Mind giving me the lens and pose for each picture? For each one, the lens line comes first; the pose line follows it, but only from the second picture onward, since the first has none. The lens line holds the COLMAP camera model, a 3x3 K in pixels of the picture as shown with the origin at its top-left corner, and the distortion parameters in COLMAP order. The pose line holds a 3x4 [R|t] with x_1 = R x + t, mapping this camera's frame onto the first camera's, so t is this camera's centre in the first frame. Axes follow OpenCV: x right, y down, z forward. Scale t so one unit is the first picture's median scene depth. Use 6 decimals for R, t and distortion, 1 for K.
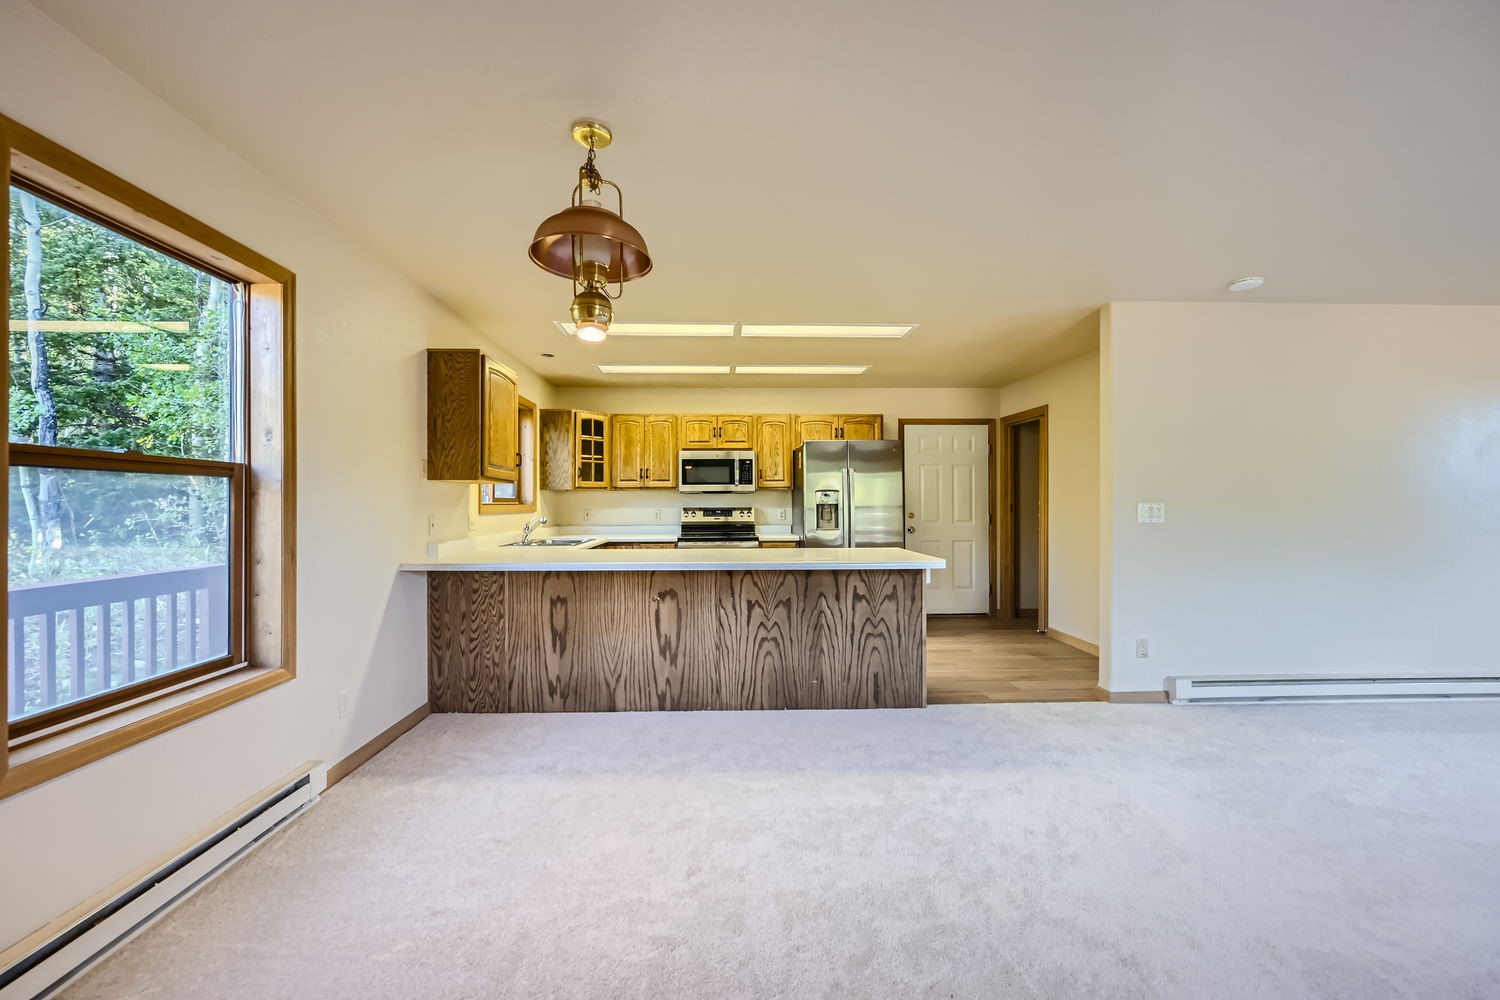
lens RADIAL K [[589.8, 0, 733.6], [0, 589.8, 503.3], [0, 0, 1]] dist [-0.001121, -0.000043]
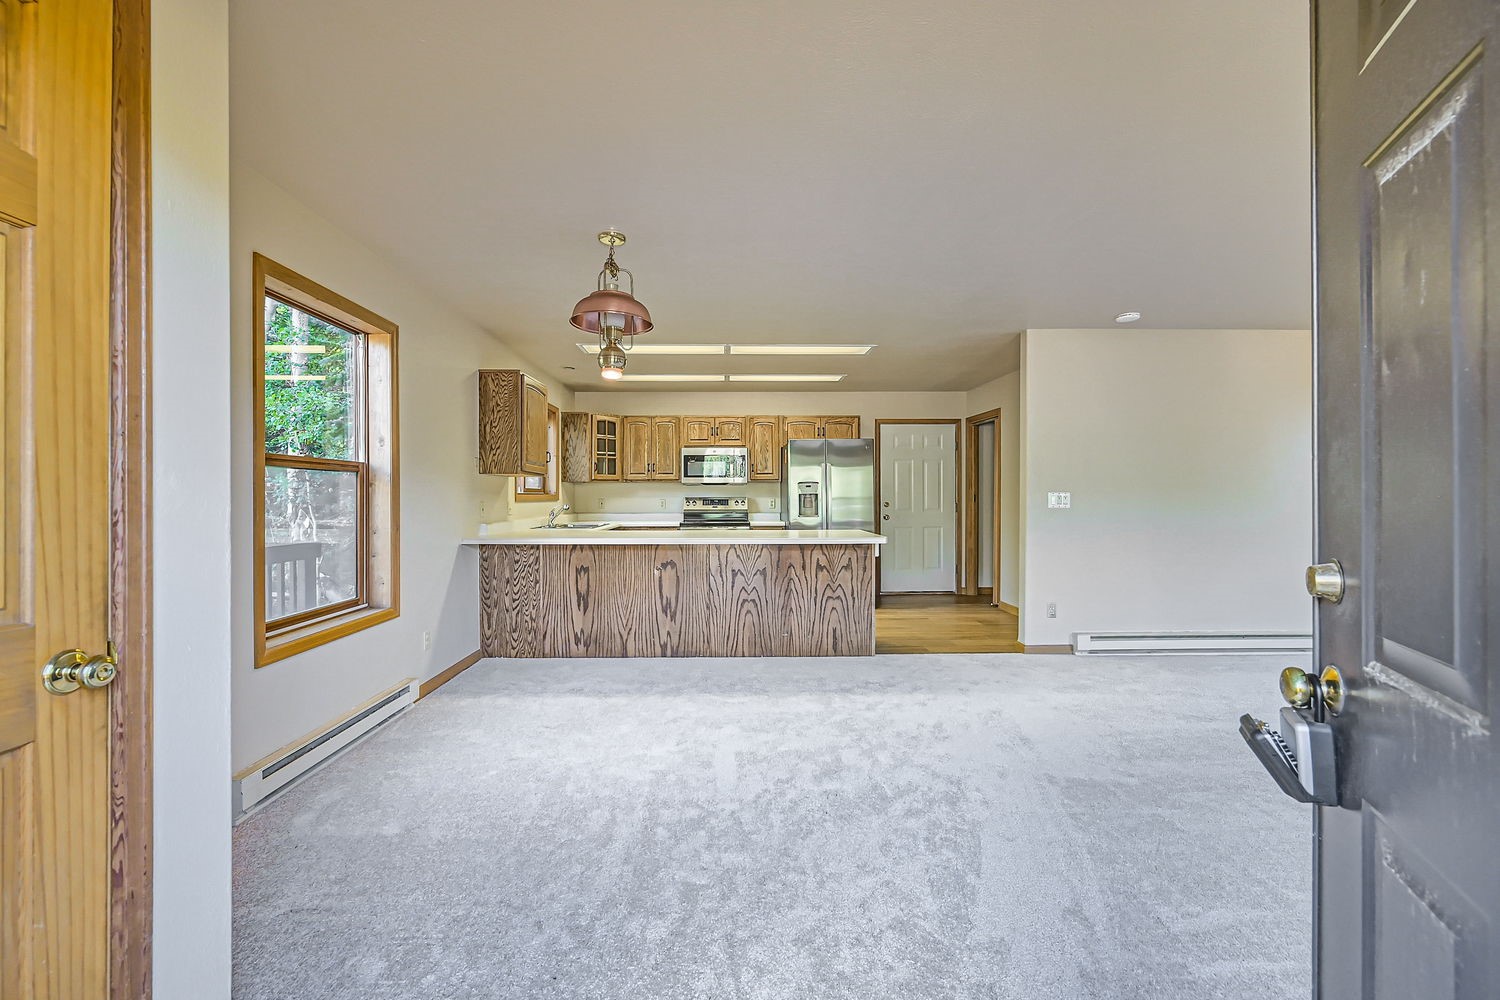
lens RADIAL K [[593.0, 0, 732.6], [0, 593.0, 499.4], [0, 0, 1]] dist [-0.000779, -0.000017]
pose [[0.999846, 0.000902, -0.017539, 0.046938], [-0.000790, 0.999980, 0.006343, 0.006690], [0.017544, -0.006328, 0.999826, -0.260262]]
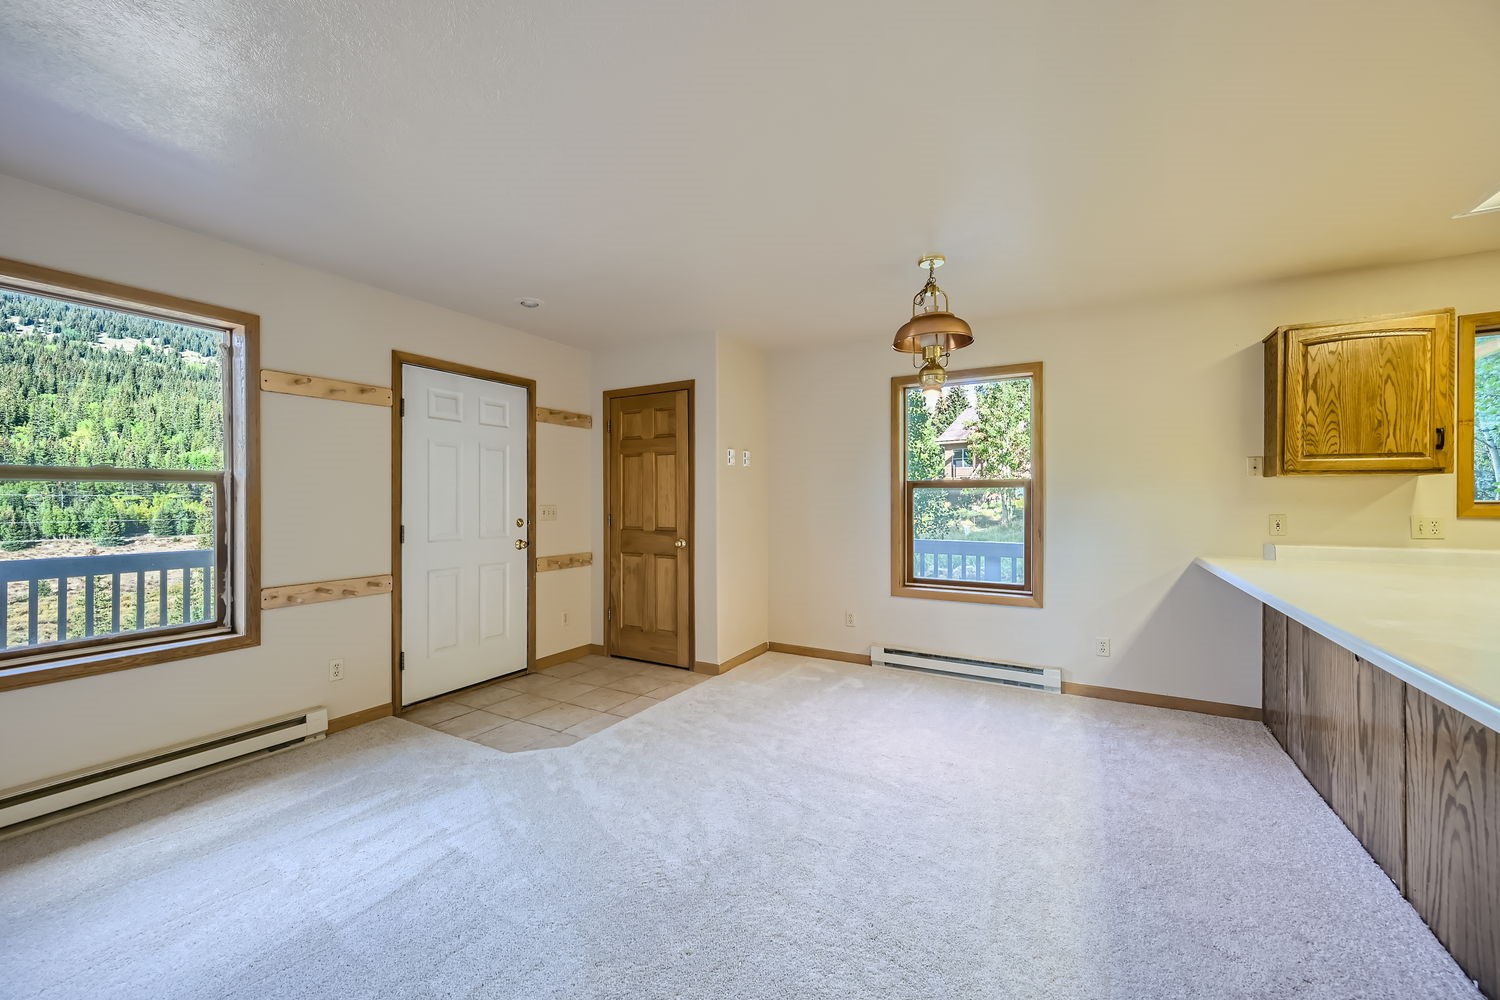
lens RADIAL K [[584.6, 0, 732.5], [0, 584.6, 499.6], [0, 0, 1]] dist [-0.000977, -0.000009]
pose [[-0.533560, 0.000792, -0.845762, 0.732425], [0.001806, 0.999998, -0.000202, -0.004500], [0.845760, -0.001635, -0.533561, 0.765324]]
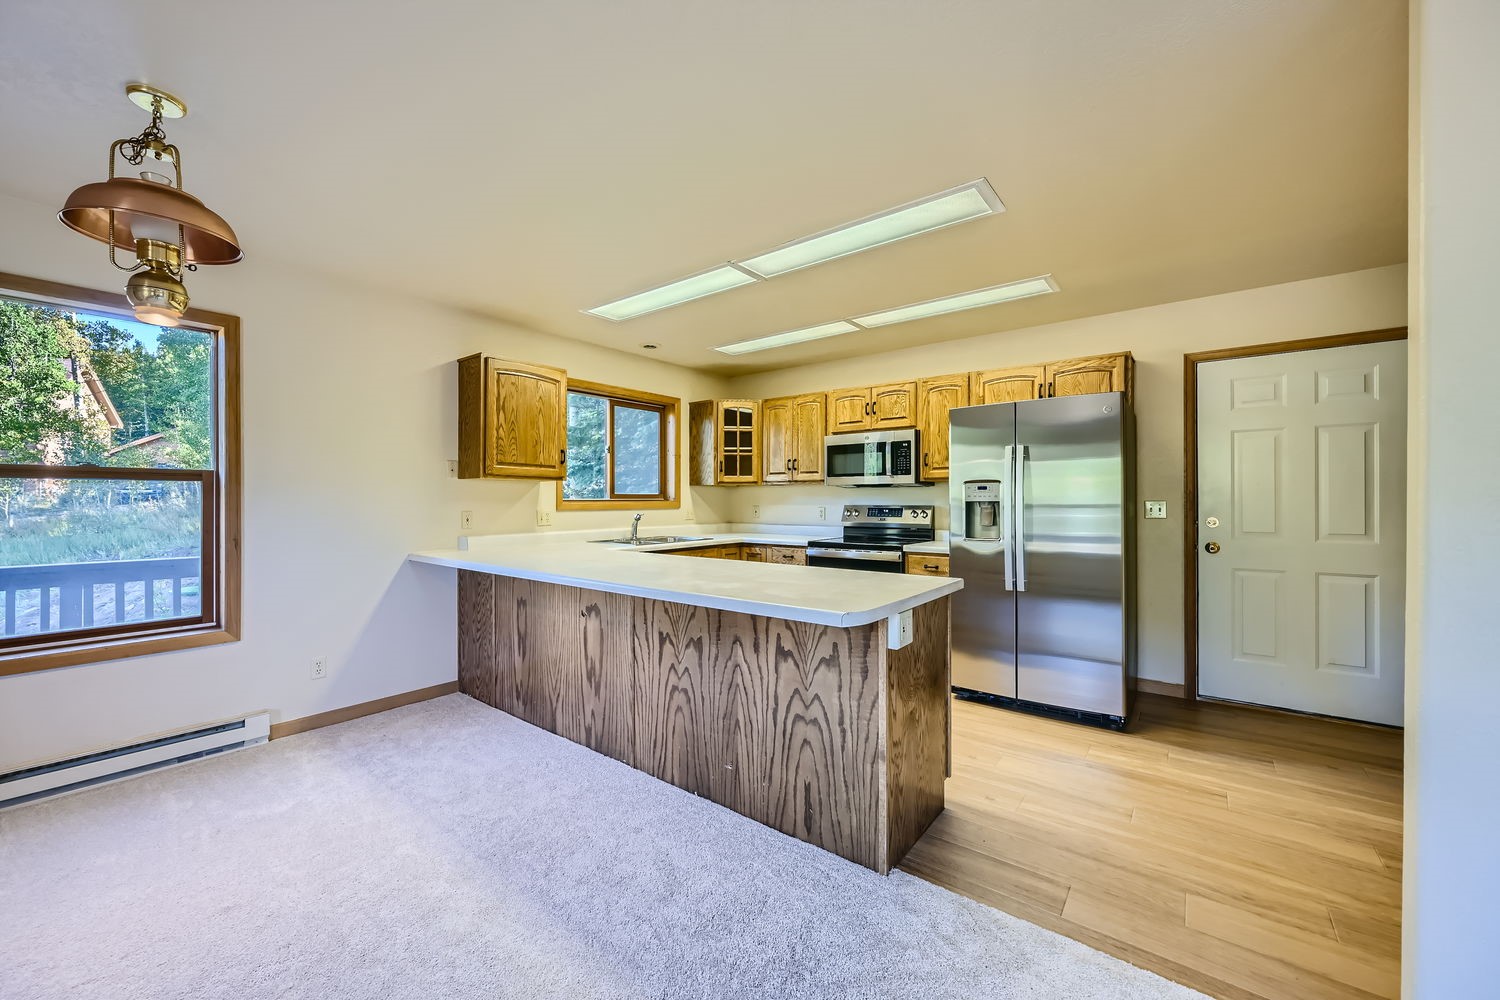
lens RADIAL K [[584.6, 0, 732.5], [0, 584.6, 499.6], [0, 0, 1]] dist [-0.000977, -0.000009]
pose [[0.759379, 0.002640, -0.650643, 0.571949], [-0.000561, 0.999994, 0.003404, -0.004648], [0.650648, -0.002220, 0.759376, 0.496475]]
